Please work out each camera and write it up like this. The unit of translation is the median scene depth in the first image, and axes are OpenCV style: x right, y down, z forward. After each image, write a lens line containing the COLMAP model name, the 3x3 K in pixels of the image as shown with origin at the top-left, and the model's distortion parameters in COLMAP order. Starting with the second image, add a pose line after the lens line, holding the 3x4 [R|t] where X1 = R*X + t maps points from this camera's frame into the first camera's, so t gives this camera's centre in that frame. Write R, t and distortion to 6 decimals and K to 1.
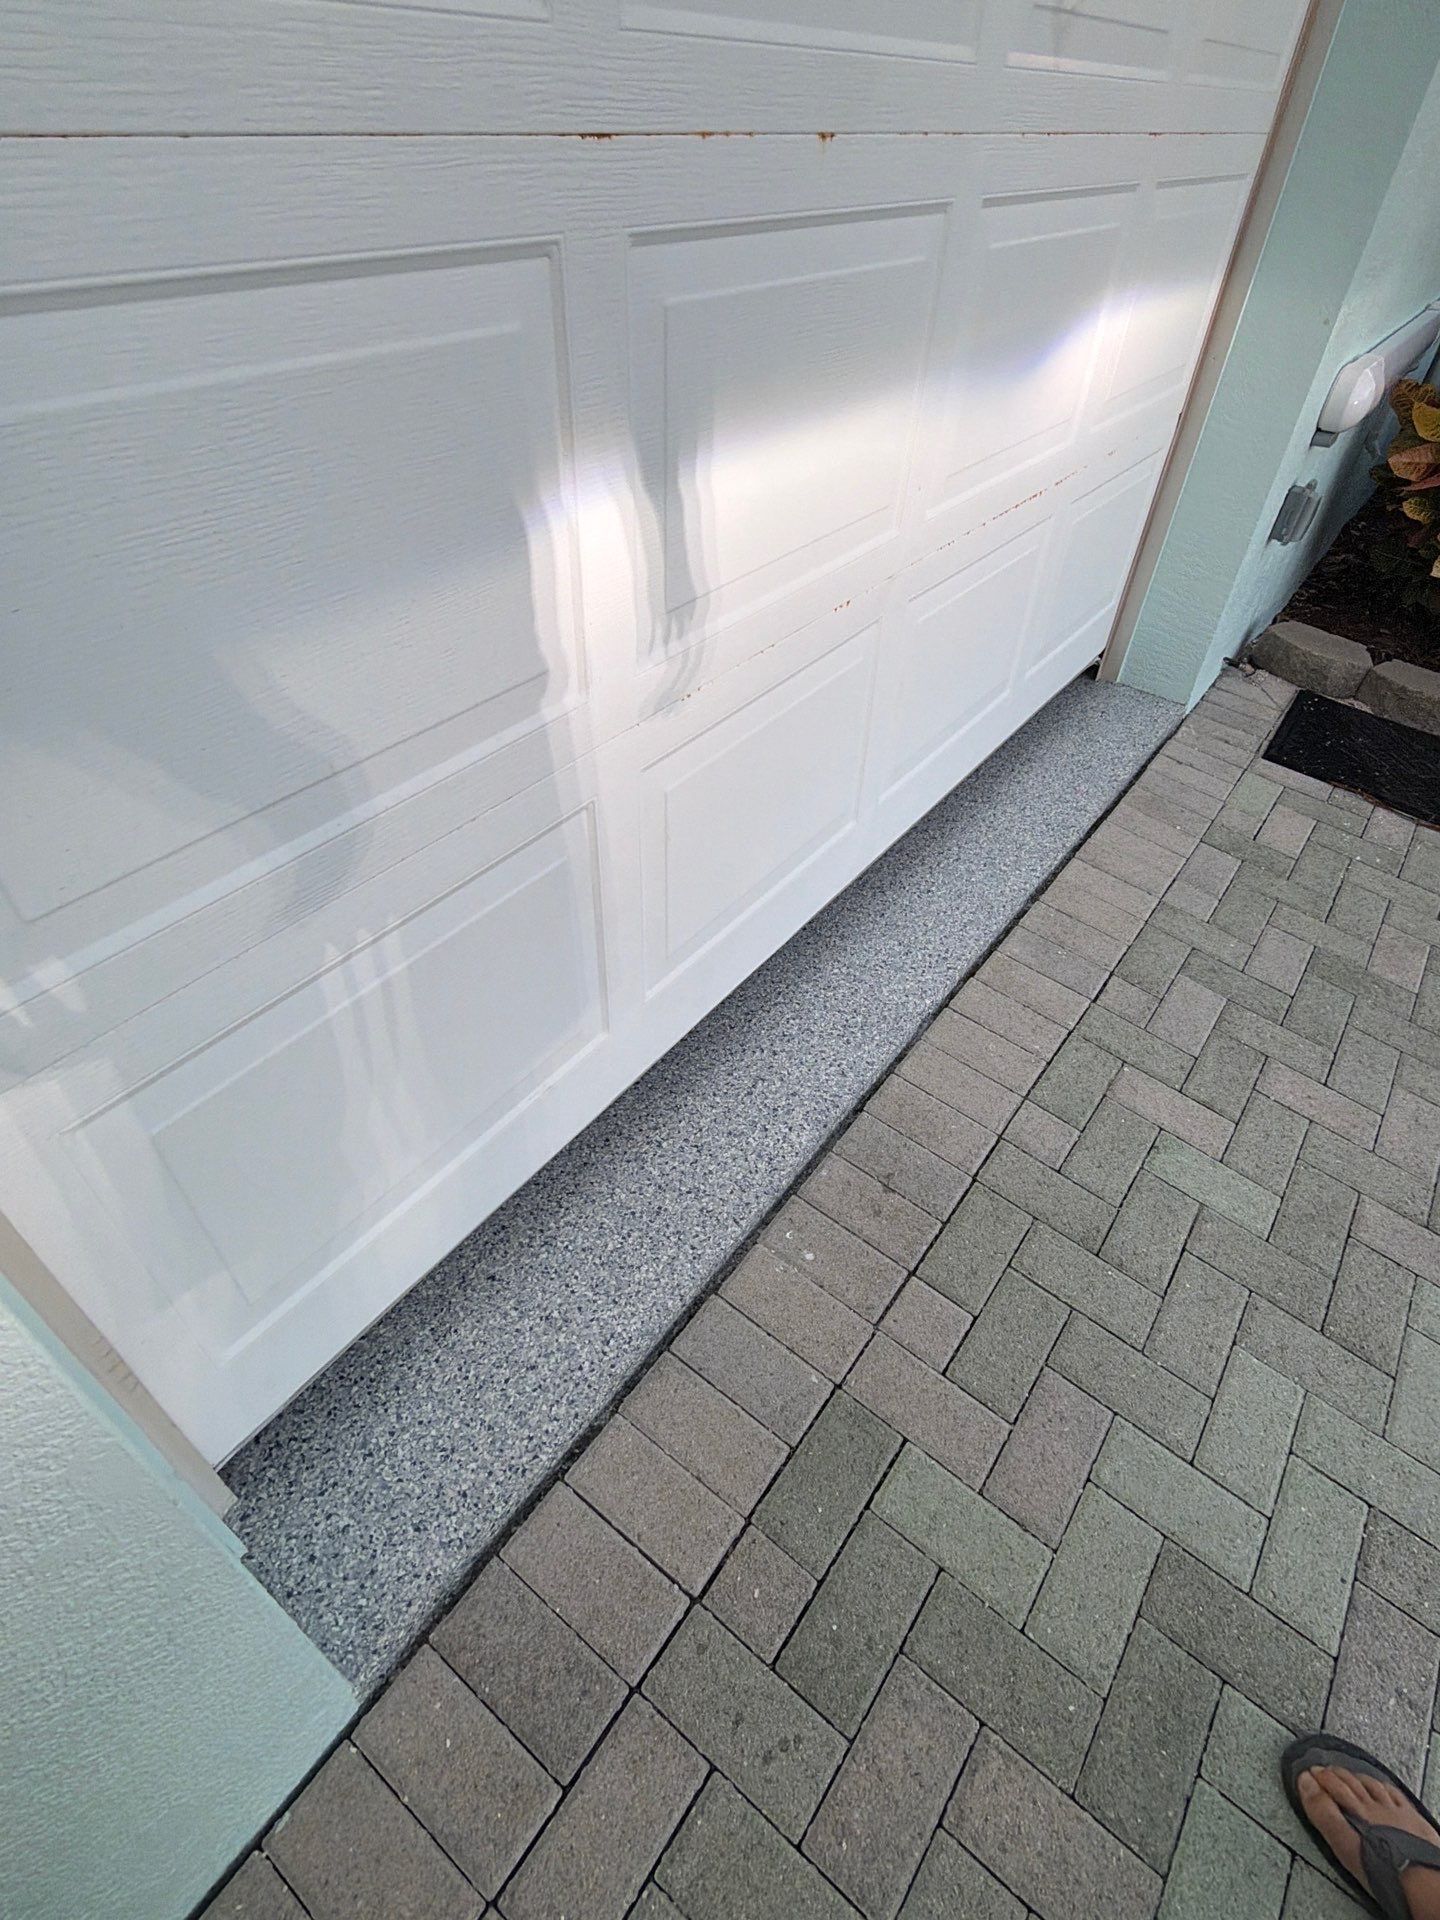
lens RADIAL K [[968.0, 0, 721.5], [0, 968.0, 961.0], [0, 0, 1]] dist [-0.004468, -0.000432]
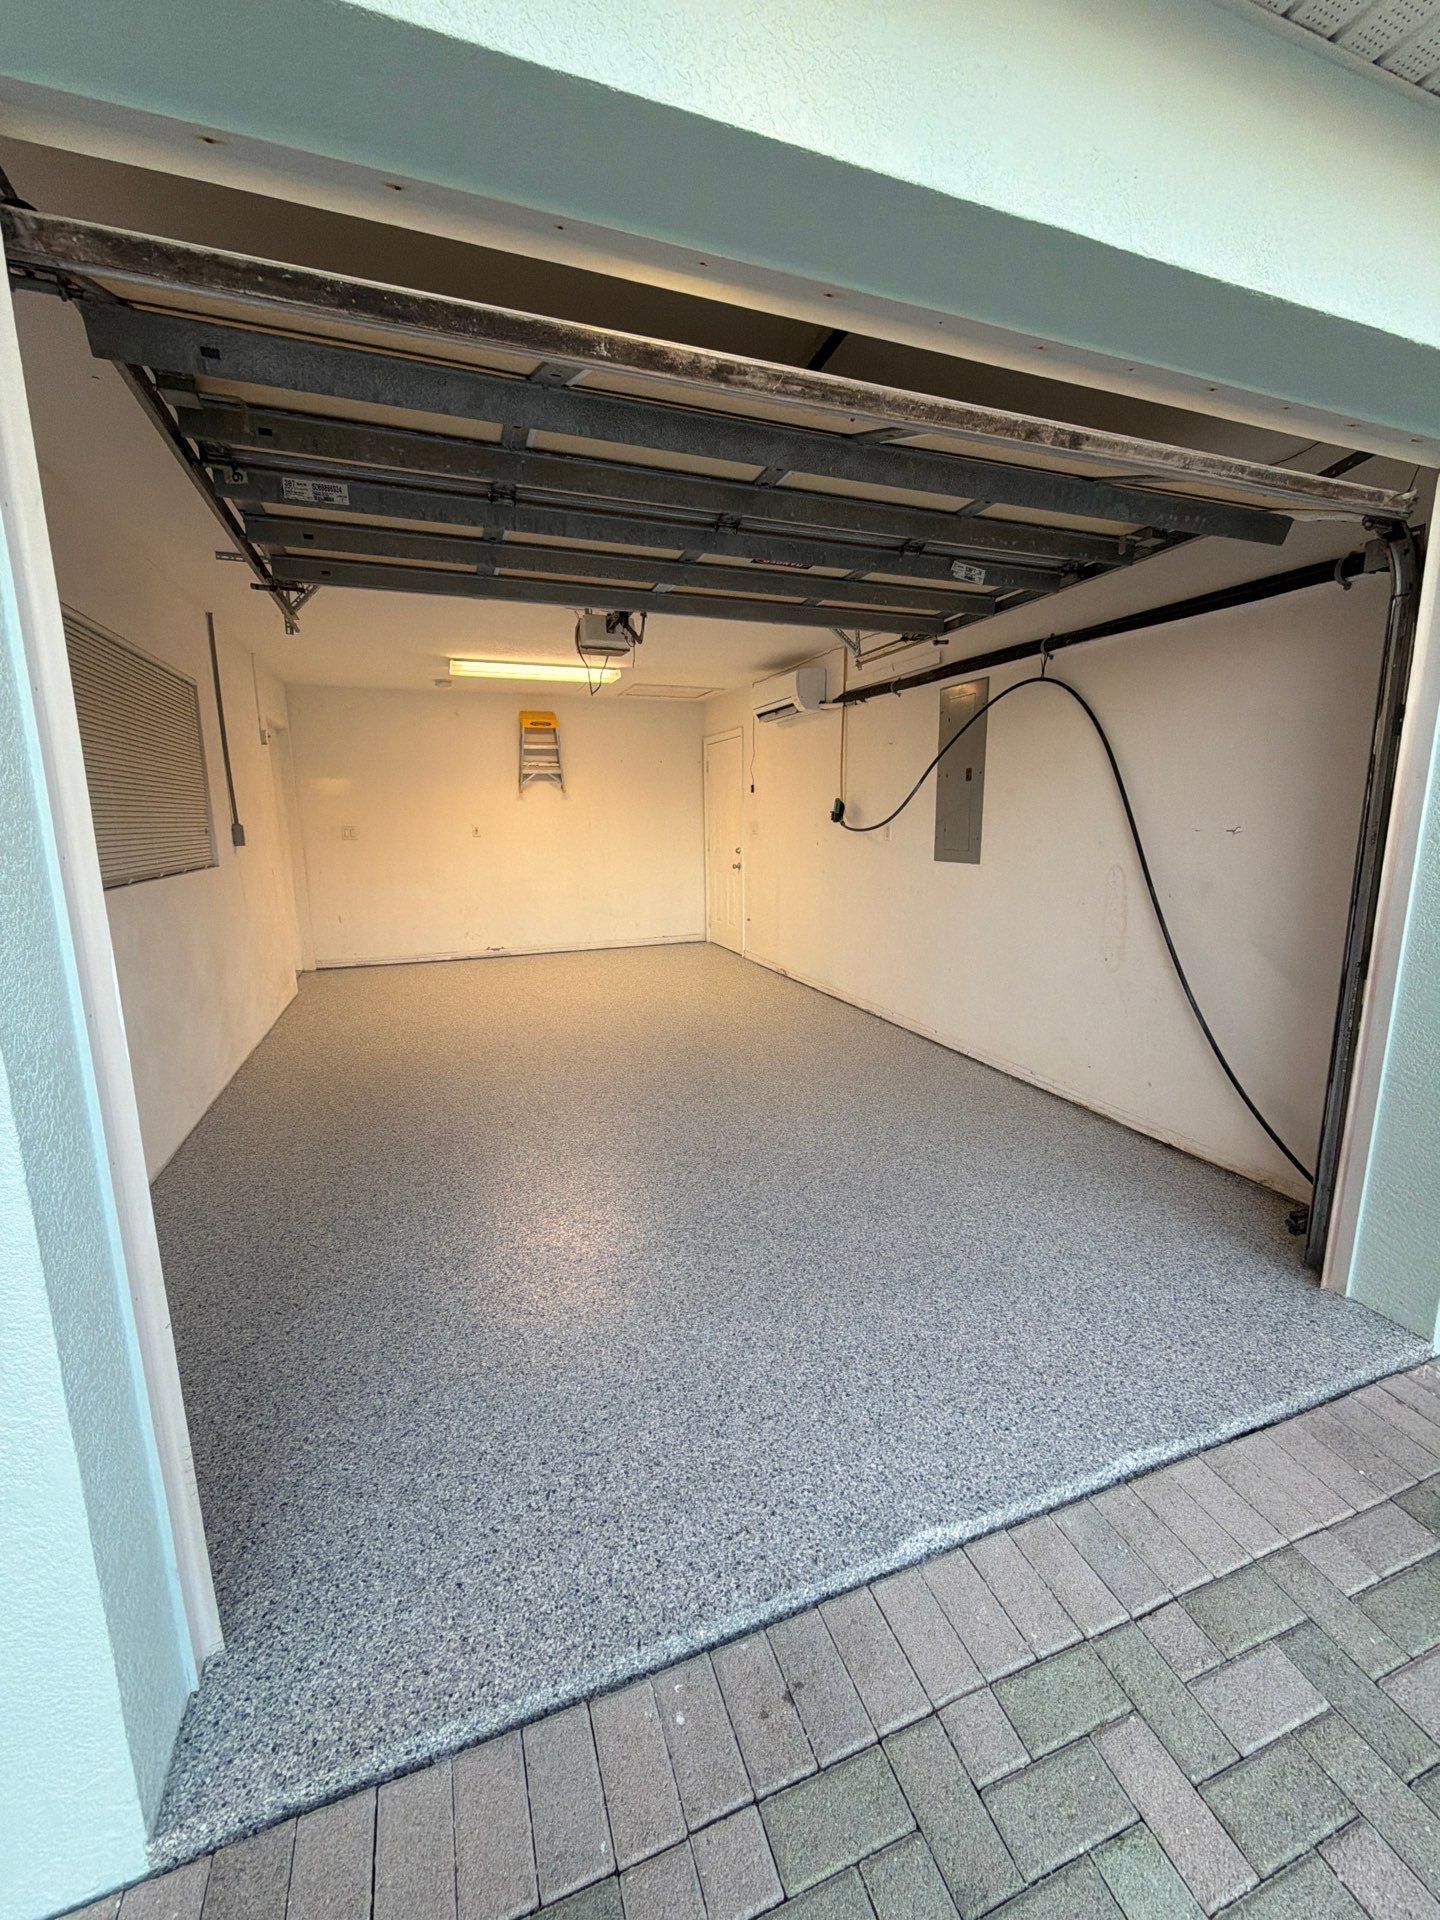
lens RADIAL K [[763.2, 0, 712.0], [0, 763.2, 958.0], [0, 0, 1]] dist [-0.000337, -0.000510]
pose [[0.836638, 0.053989, -0.545089, 0.501192], [-0.334828, 0.837974, -0.430918, -0.048021], [0.433506, 0.543033, 0.719157, -0.051816]]
